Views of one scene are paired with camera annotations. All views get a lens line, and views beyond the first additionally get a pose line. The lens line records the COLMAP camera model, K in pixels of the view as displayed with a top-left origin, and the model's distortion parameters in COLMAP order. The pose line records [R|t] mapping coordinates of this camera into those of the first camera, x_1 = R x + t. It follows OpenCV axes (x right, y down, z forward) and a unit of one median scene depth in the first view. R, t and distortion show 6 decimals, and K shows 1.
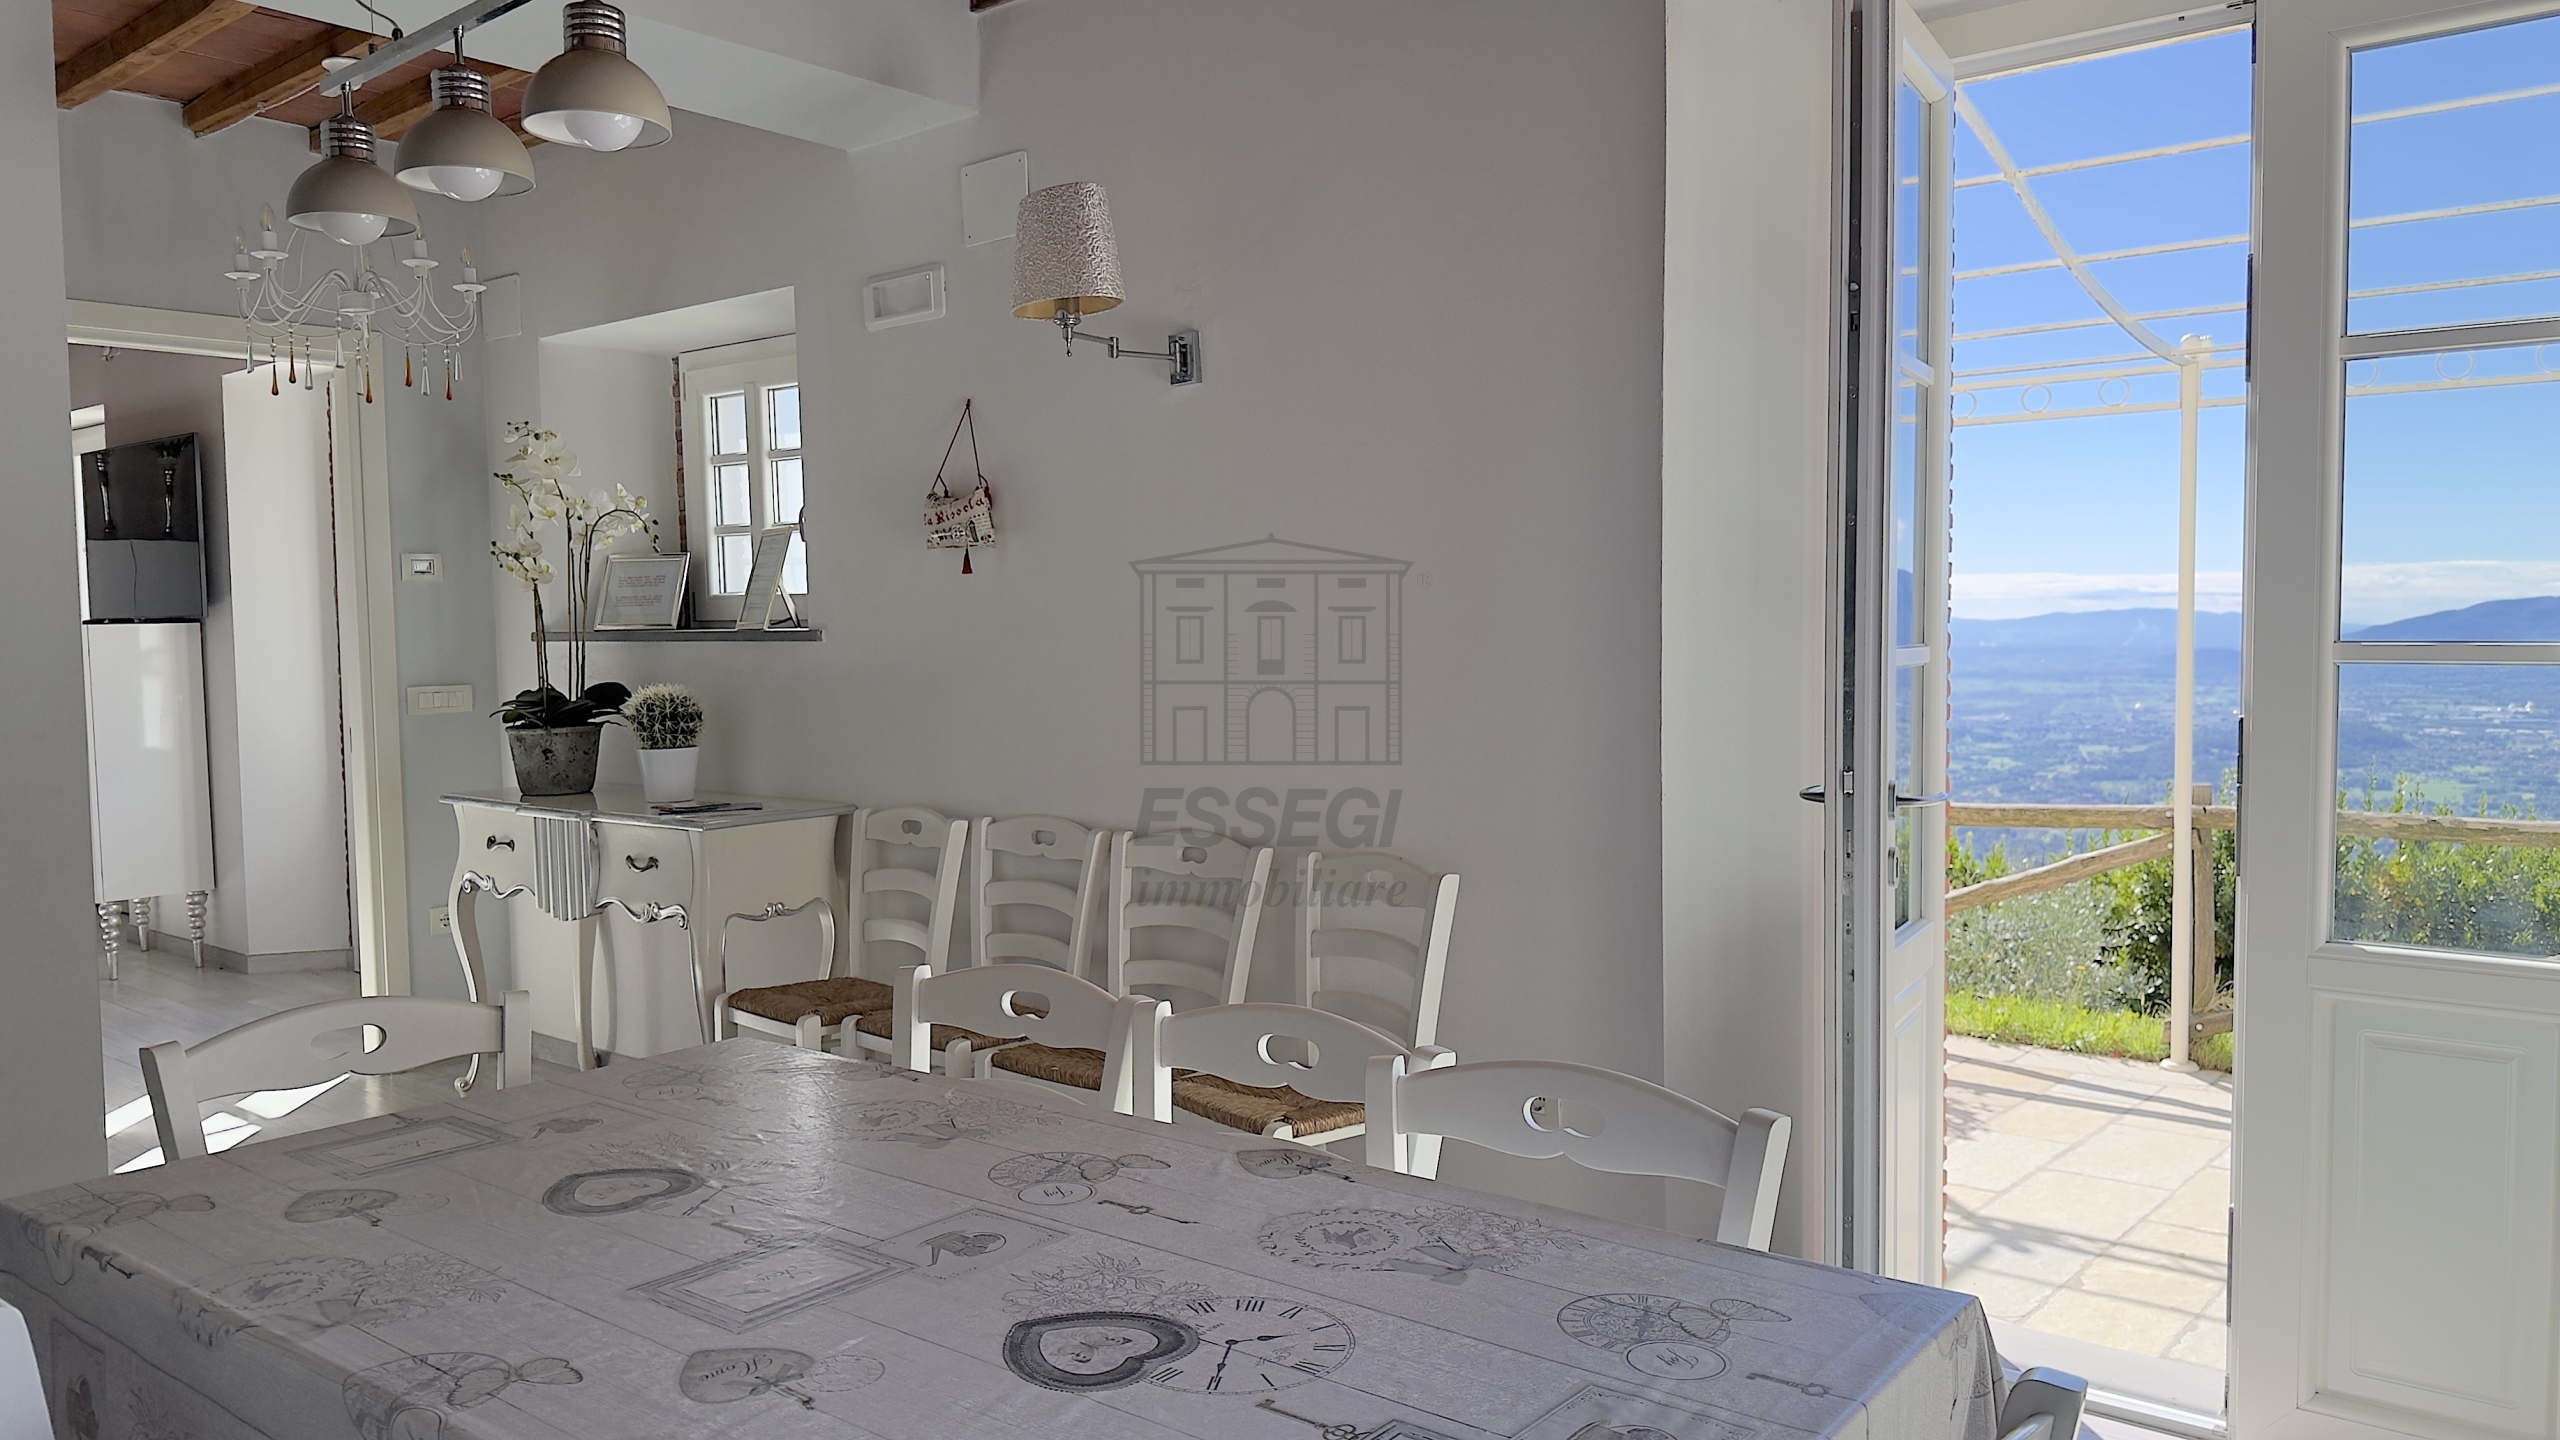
lens RADIAL K [[1798.9, 0, 1293.5], [0, 1798.9, 727.9], [0, 0, 1]] dist [0.107735, -0.158180]
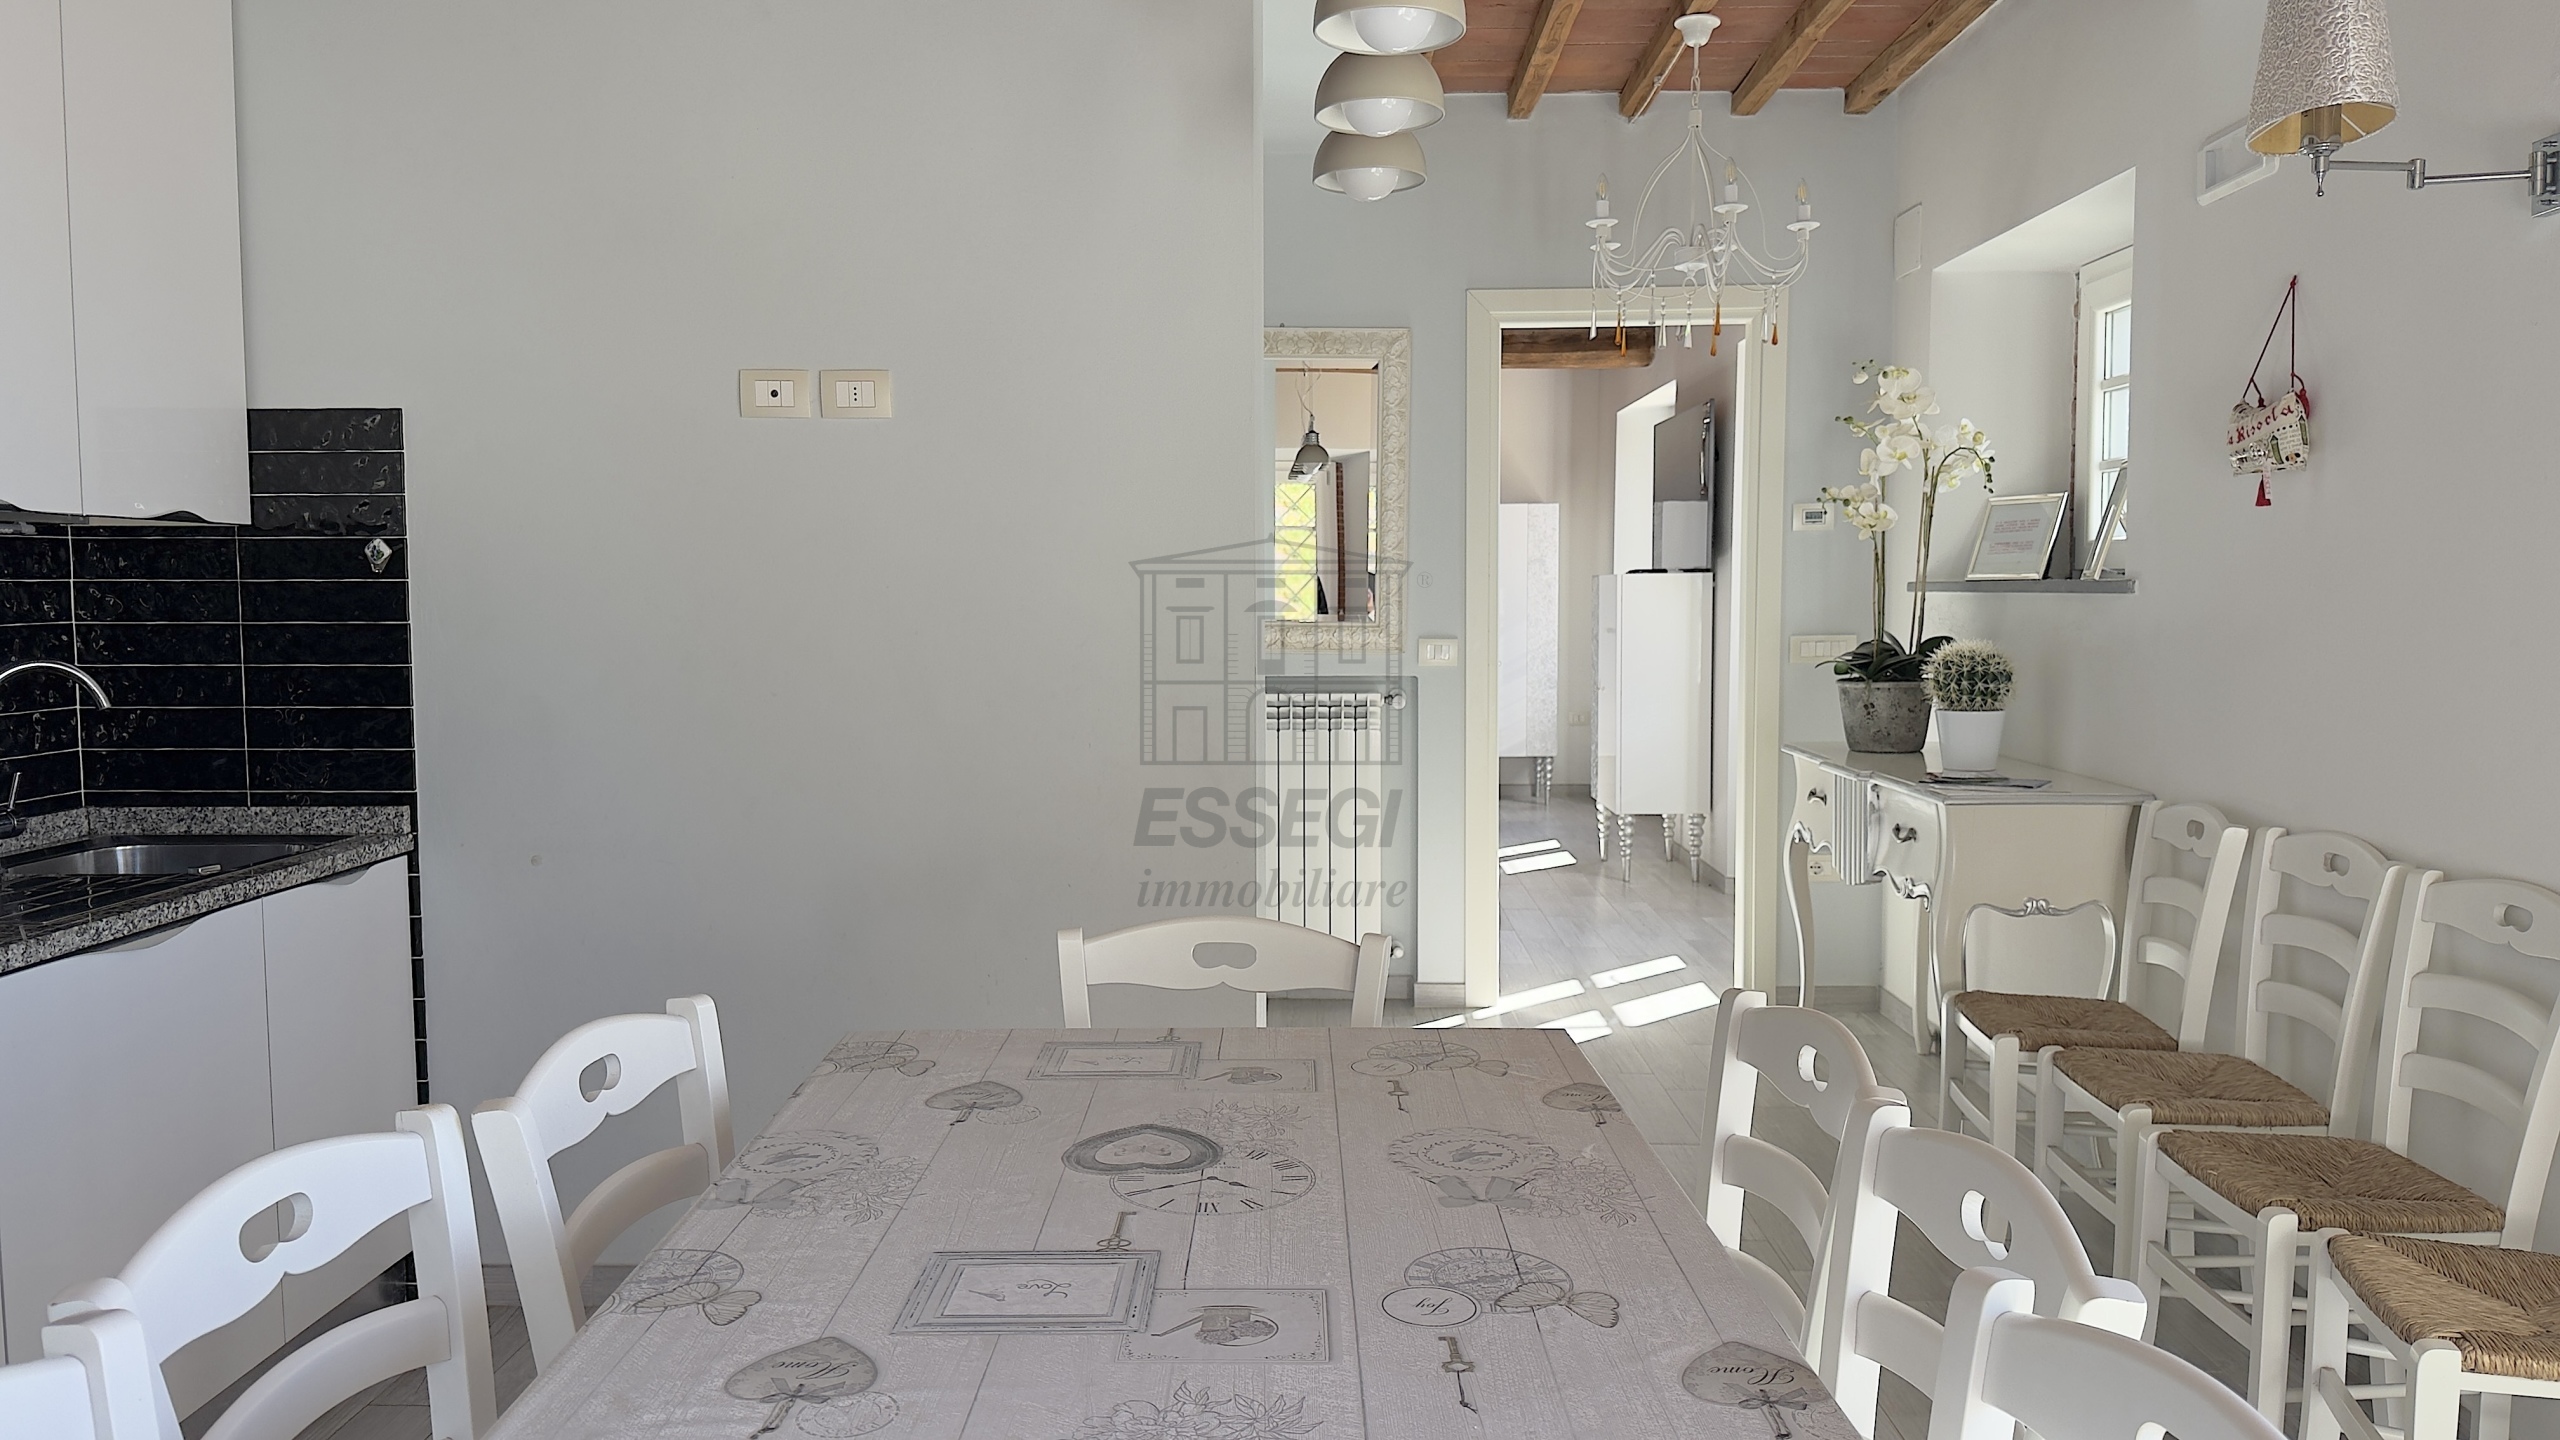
lens RADIAL K [[1798.9, 0, 1293.5], [0, 1798.9, 727.9], [0, 0, 1]] dist [0.107735, -0.158180]
pose [[0.621052, 0.073143, -0.780349, 0.170147], [-0.053556, 0.997269, 0.050852, -0.009229], [0.781937, 0.010210, 0.623274, 0.196030]]
